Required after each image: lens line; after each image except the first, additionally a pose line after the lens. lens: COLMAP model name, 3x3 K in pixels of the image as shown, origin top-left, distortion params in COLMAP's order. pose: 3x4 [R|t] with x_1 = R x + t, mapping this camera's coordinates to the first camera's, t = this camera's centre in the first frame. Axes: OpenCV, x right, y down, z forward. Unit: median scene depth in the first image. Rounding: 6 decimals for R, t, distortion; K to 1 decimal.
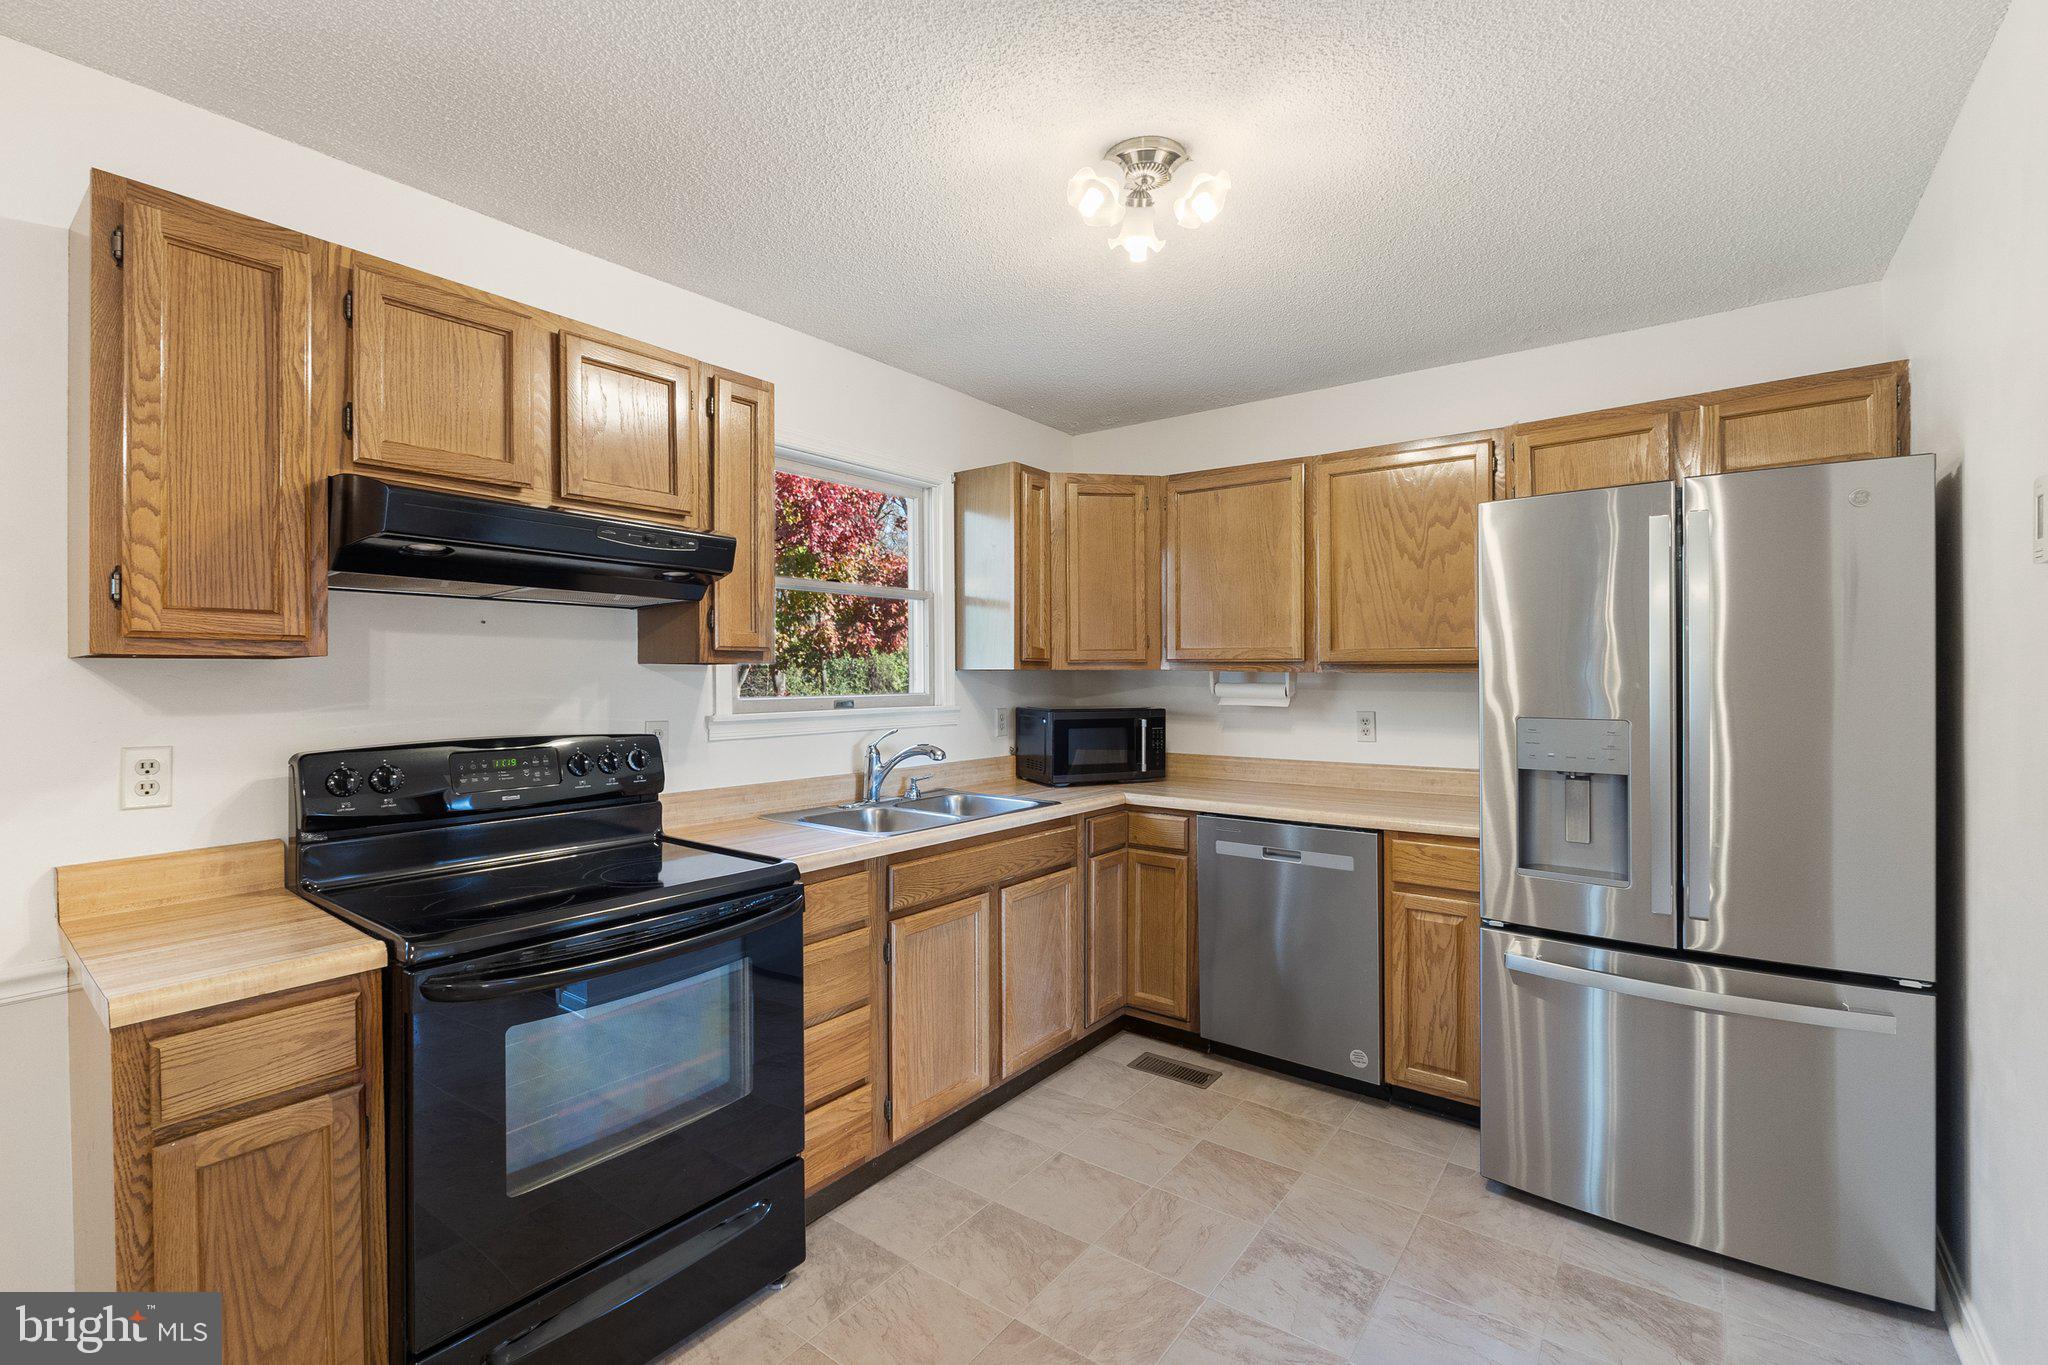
lens RADIAL K [[896.6, 0, 1028.1], [0, 896.6, 679.2], [0, 0, 1]] dist [-0.002201, -0.000272]
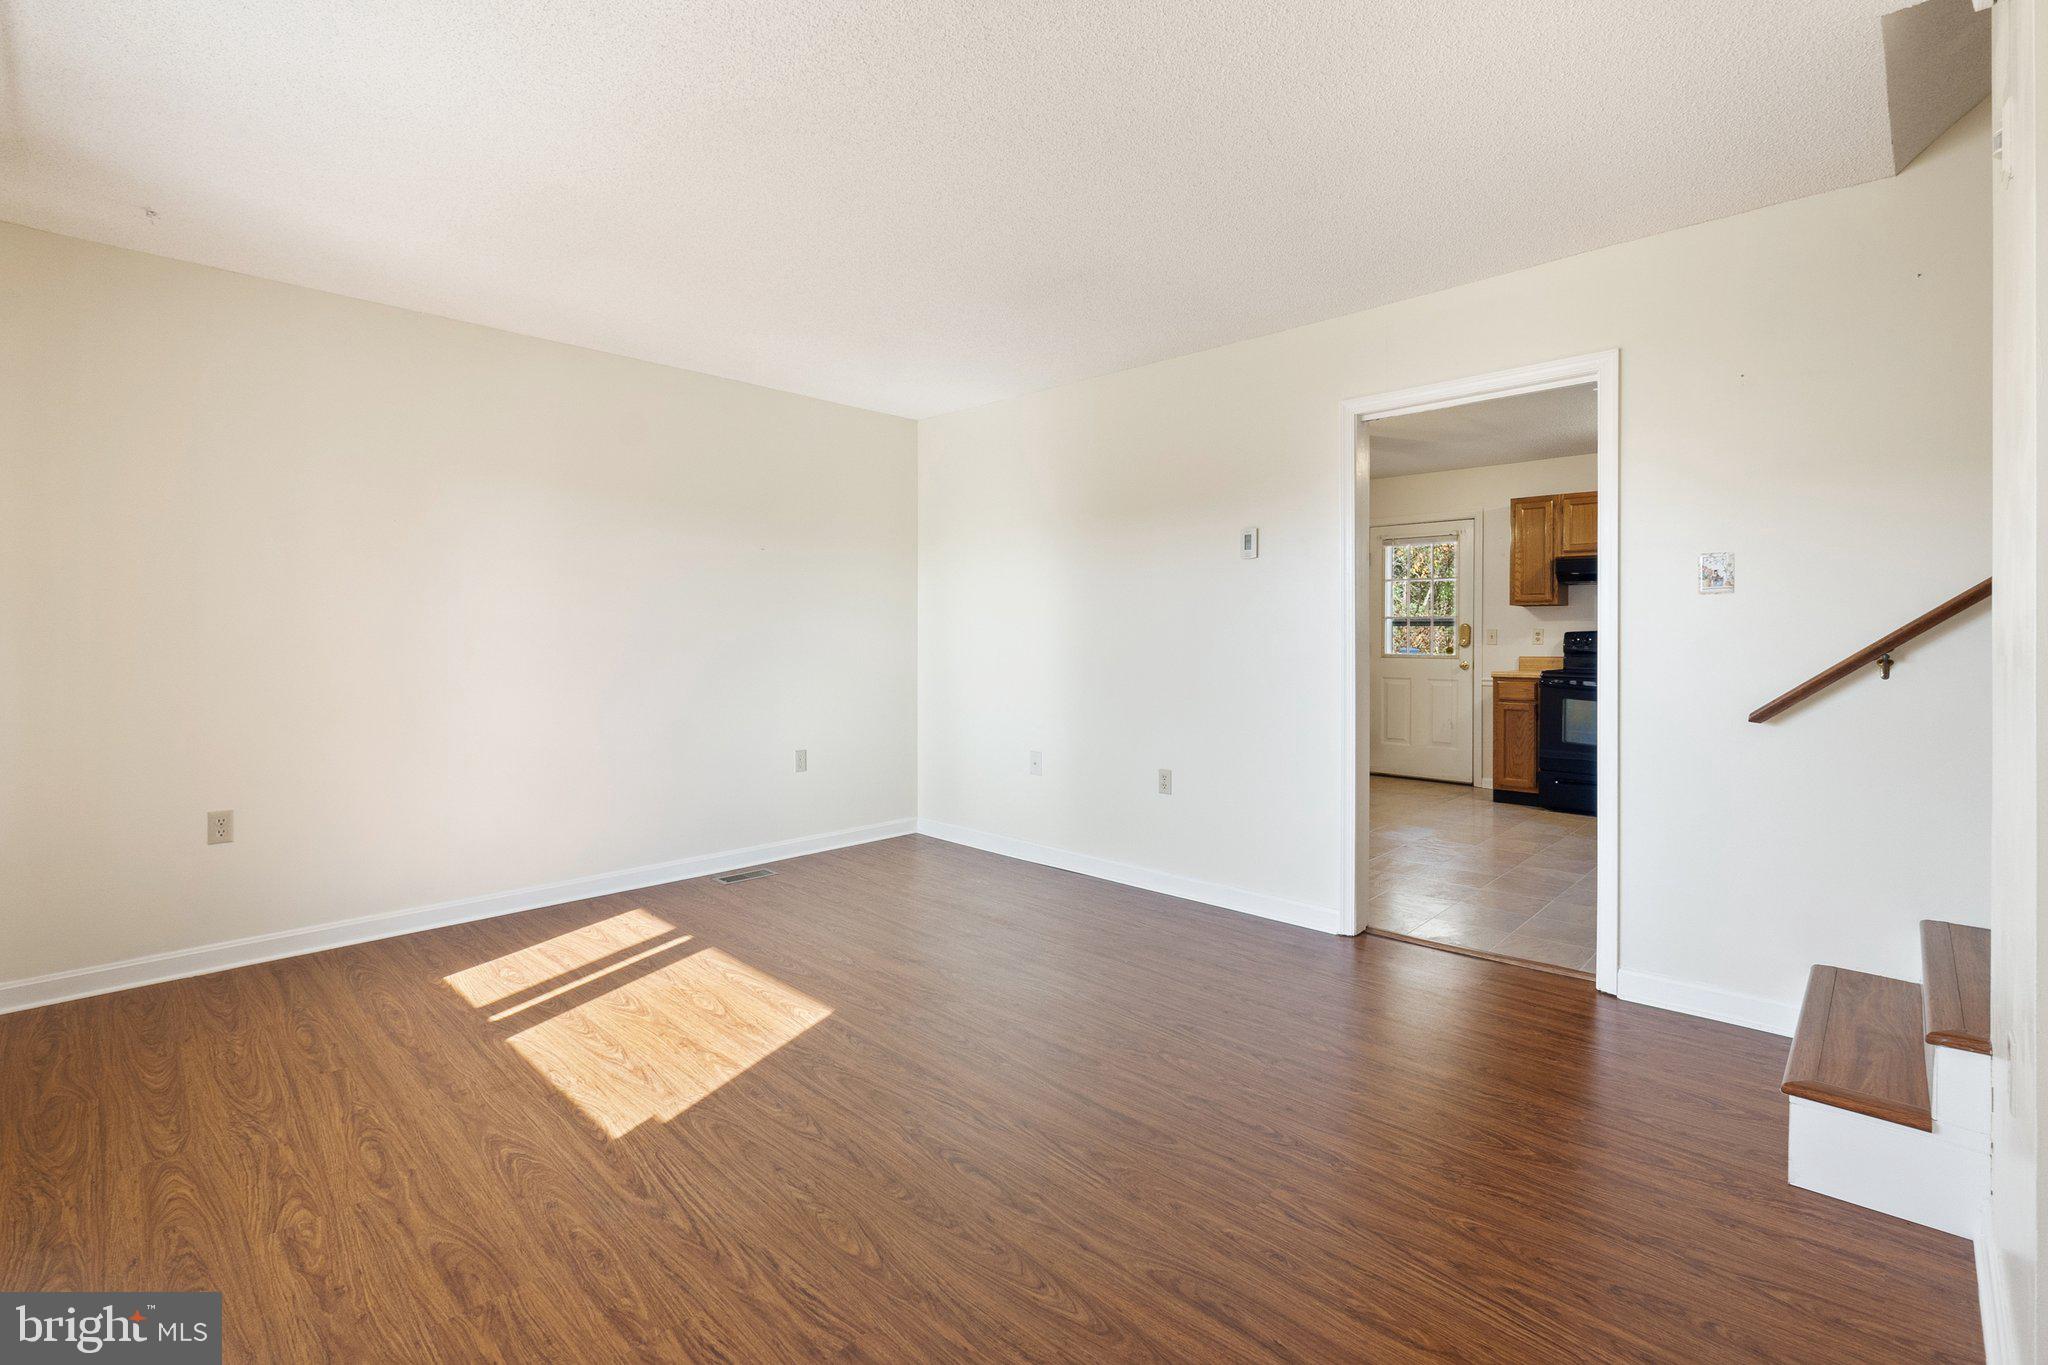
lens RADIAL K [[882.4, 0, 1026.2], [0, 882.4, 634.0], [0, 0, 1]] dist [-0.000426, -0.000157]
pose [[-0.128492, 0.001562, -0.991709, 1.802366], [-0.004464, 0.999988, 0.002154, 0.058184], [0.991701, 0.004704, -0.128483, -0.421296]]
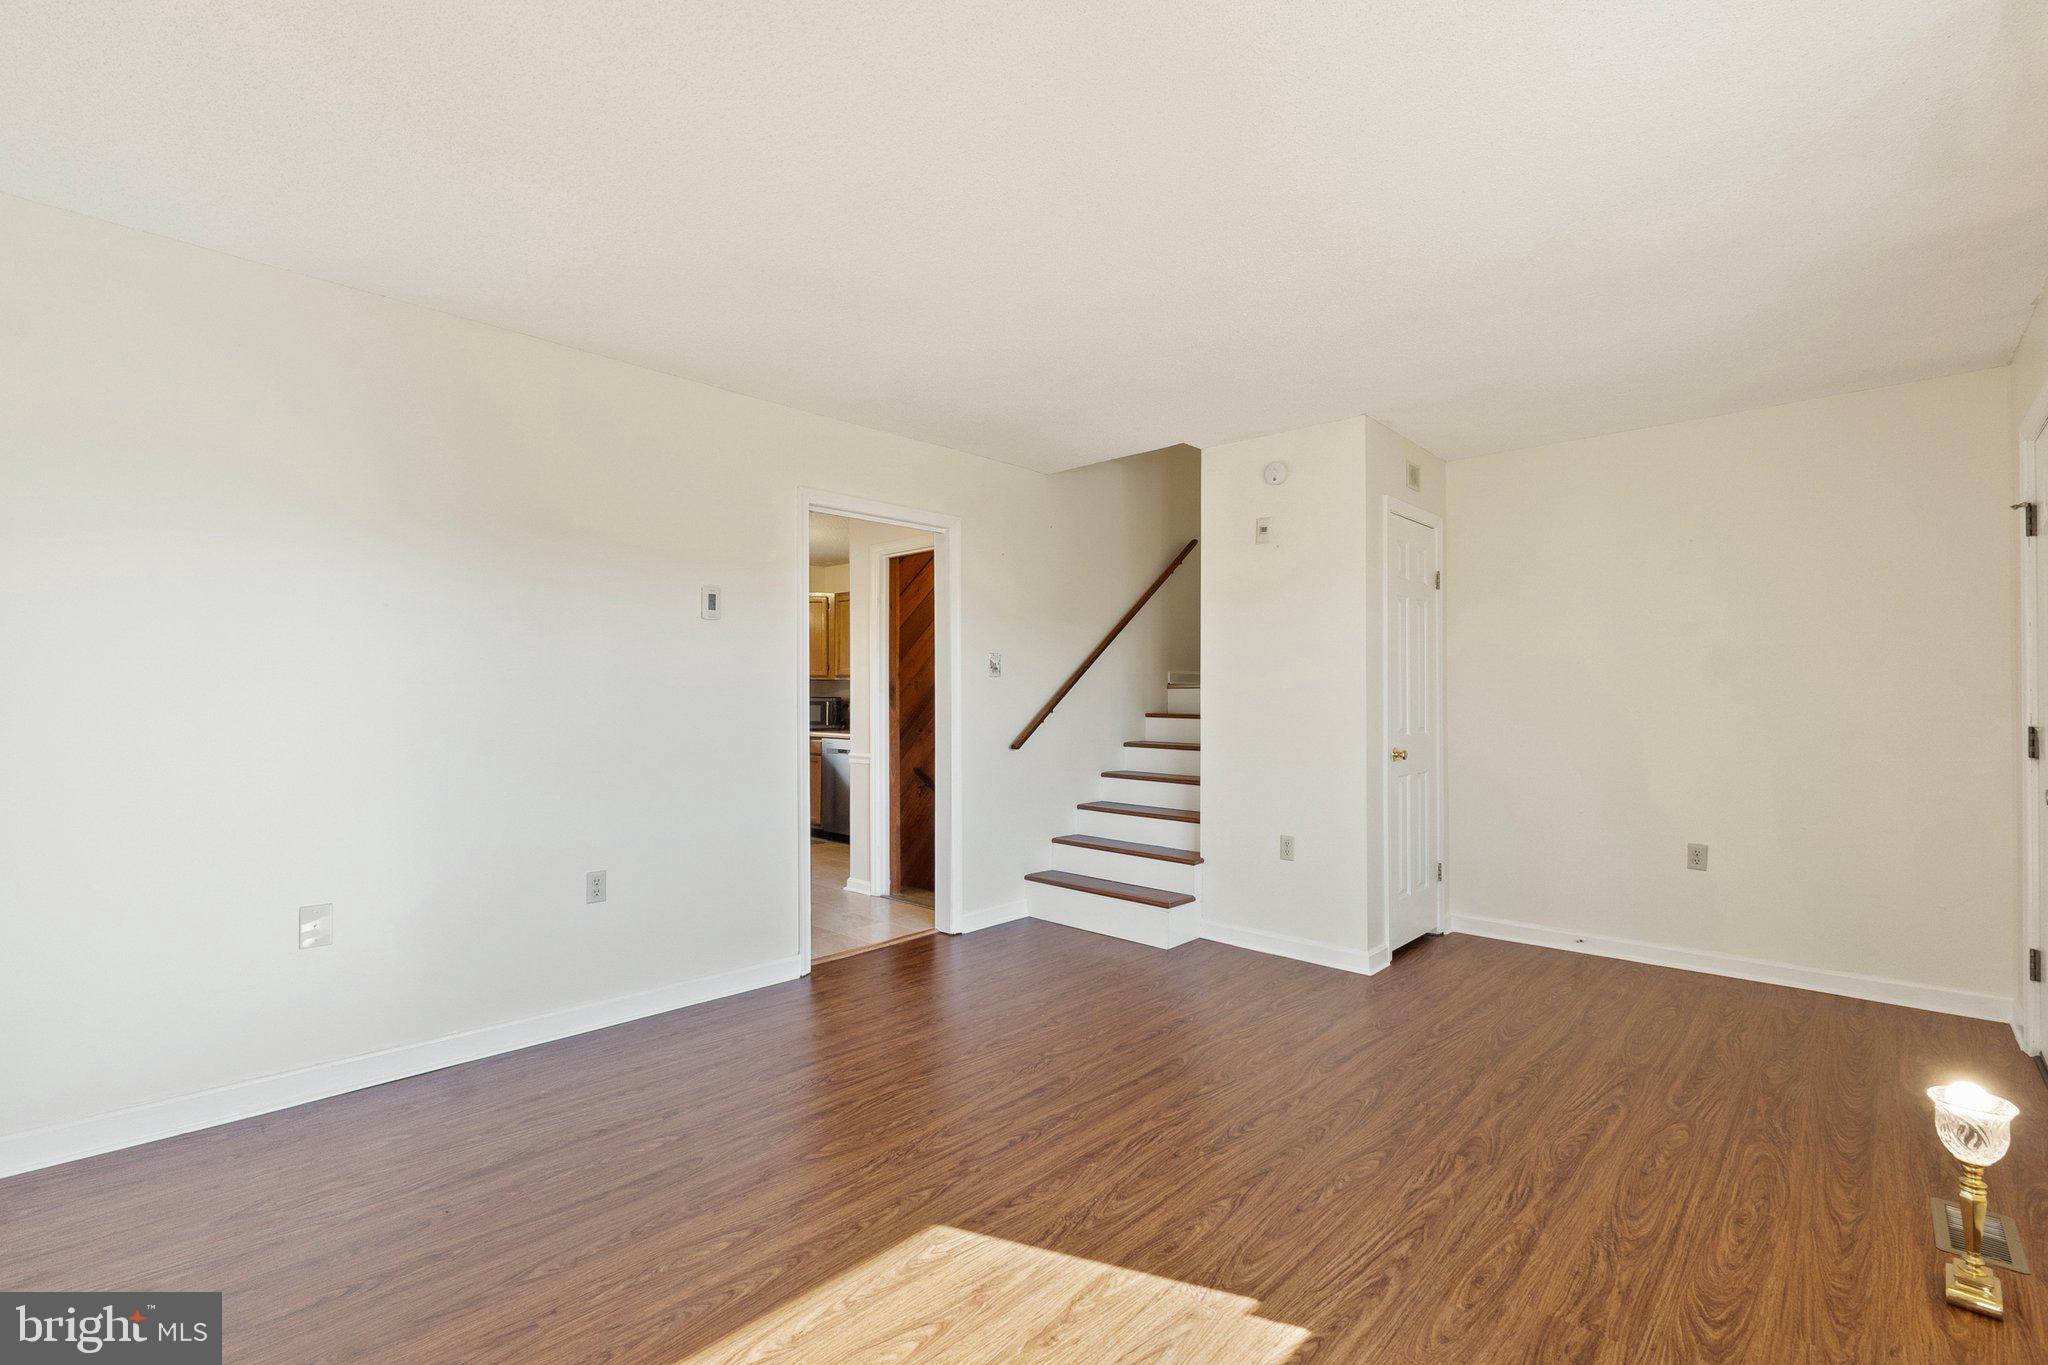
lens RADIAL K [[886.1, 0, 1007.5], [0, 886.1, 692.5], [0, 0, 1]] dist [0.000204, 0.000168]
pose [[0.988777, 0.005105, -0.149310, 1.094979], [-0.007393, 0.999864, -0.014770, 0.062952], [0.149214, 0.015708, 0.988680, -1.358864]]
